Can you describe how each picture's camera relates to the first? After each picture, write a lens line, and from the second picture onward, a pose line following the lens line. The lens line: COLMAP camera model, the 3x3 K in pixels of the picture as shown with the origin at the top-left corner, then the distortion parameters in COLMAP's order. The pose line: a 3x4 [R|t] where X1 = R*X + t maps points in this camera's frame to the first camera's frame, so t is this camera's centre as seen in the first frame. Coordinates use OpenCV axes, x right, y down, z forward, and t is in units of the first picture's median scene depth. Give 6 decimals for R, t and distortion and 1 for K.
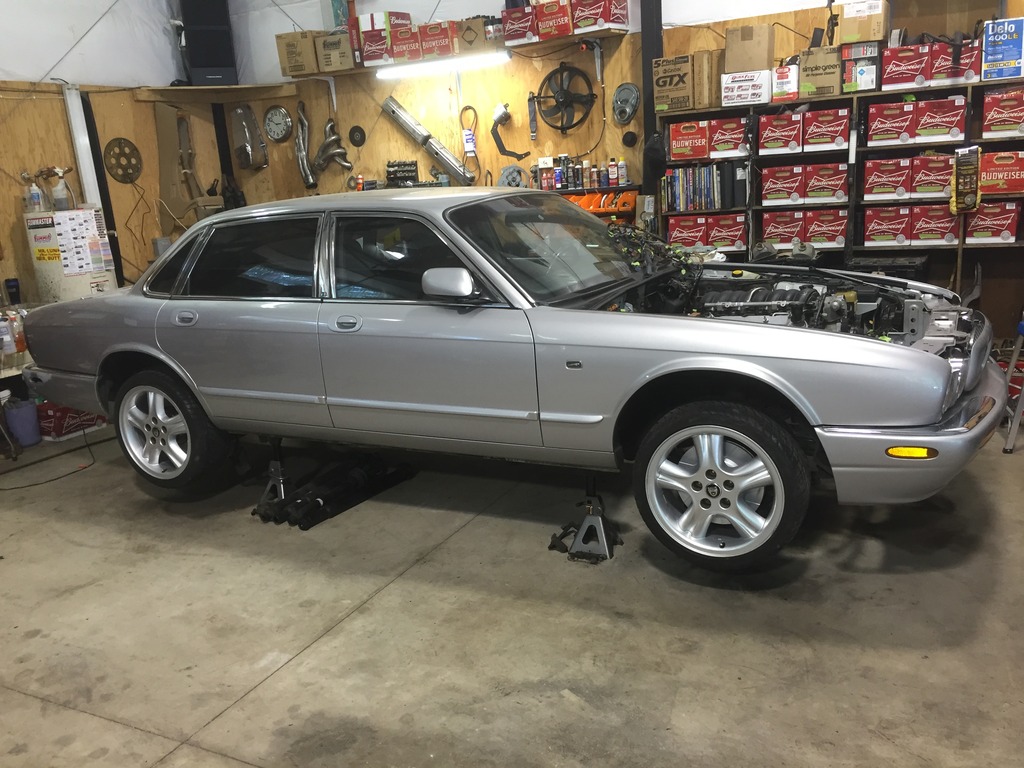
lens RADIAL K [[886.5, 0, 516.1], [0, 886.5, 386.9], [0, 0, 1]] dist [0.039527, -0.016765]
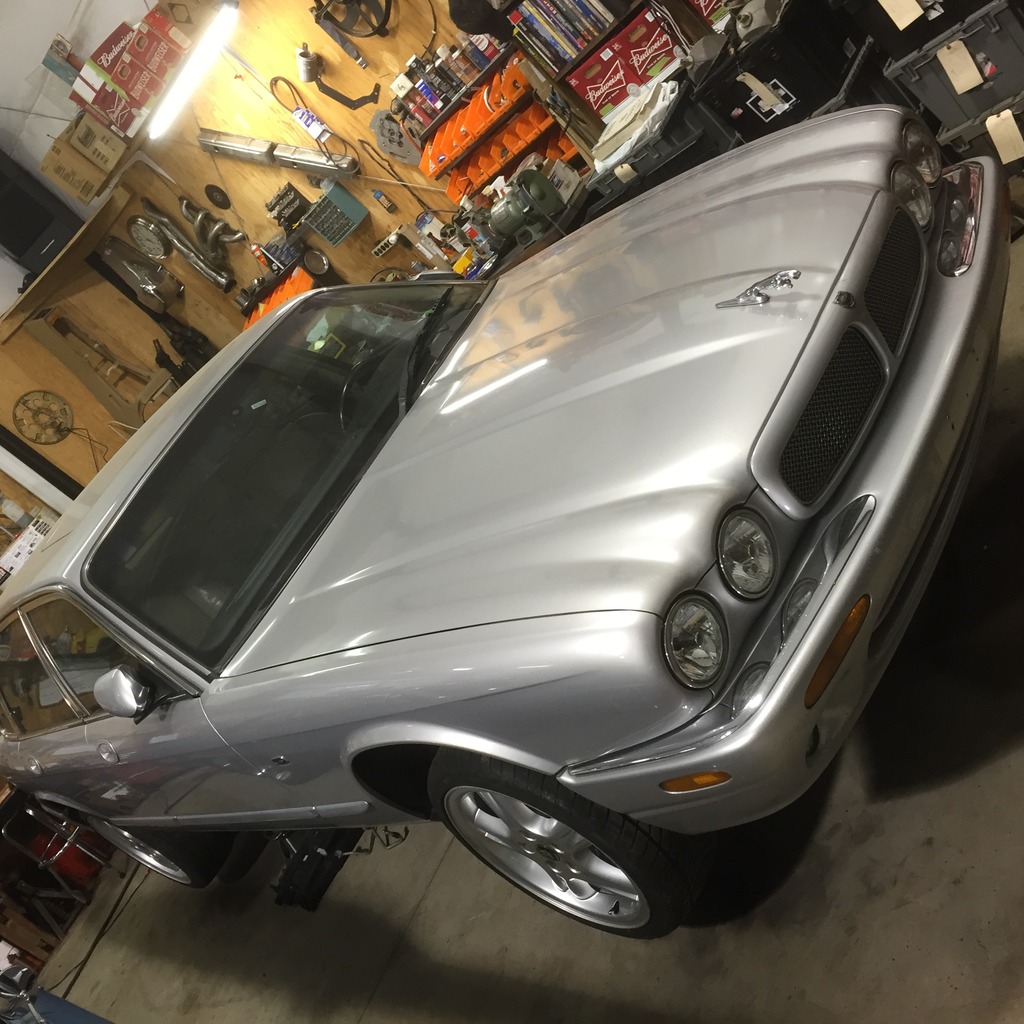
lens RADIAL K [[1188.3, 0, 537.5], [0, 1188.3, 512.4], [0, 0, 1]] dist [0.010794, -0.026523]
pose [[0.743921, -0.491310, -0.452985, 0.331600], [0.606879, 0.780485, 0.150137, -0.089080], [0.279784, -0.386597, 0.878785, 0.190333]]
